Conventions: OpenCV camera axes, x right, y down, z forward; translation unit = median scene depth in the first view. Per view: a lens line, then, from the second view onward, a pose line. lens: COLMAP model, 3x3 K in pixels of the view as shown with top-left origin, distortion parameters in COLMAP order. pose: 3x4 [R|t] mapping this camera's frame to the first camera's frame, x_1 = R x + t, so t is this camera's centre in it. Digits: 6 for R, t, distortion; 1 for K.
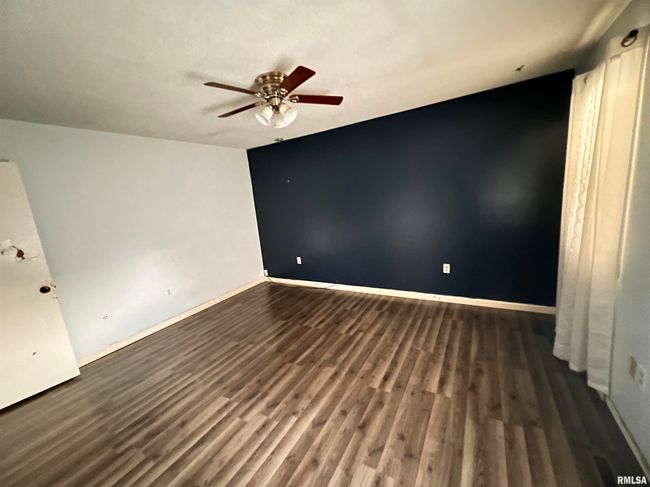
lens RADIAL K [[259.1, 0, 323.1], [0, 259.1, 245.2], [0, 0, 1]] dist [-0.000875, -0.000017]
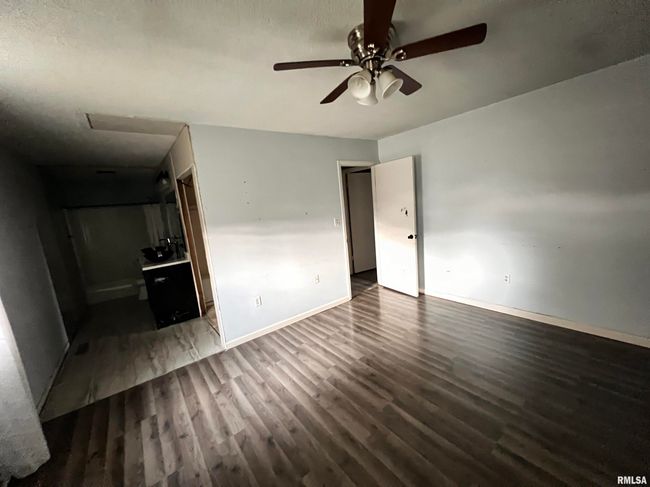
lens RADIAL K [[259.1, 0, 323.1], [0, 259.1, 245.2], [0, 0, 1]] dist [-0.000875, -0.000017]
pose [[-0.355907, 0.280428, -0.891454, 0.617632], [-0.042881, 0.948010, 0.315338, -0.286121], [0.933537, 0.150457, -0.325378, 1.134327]]
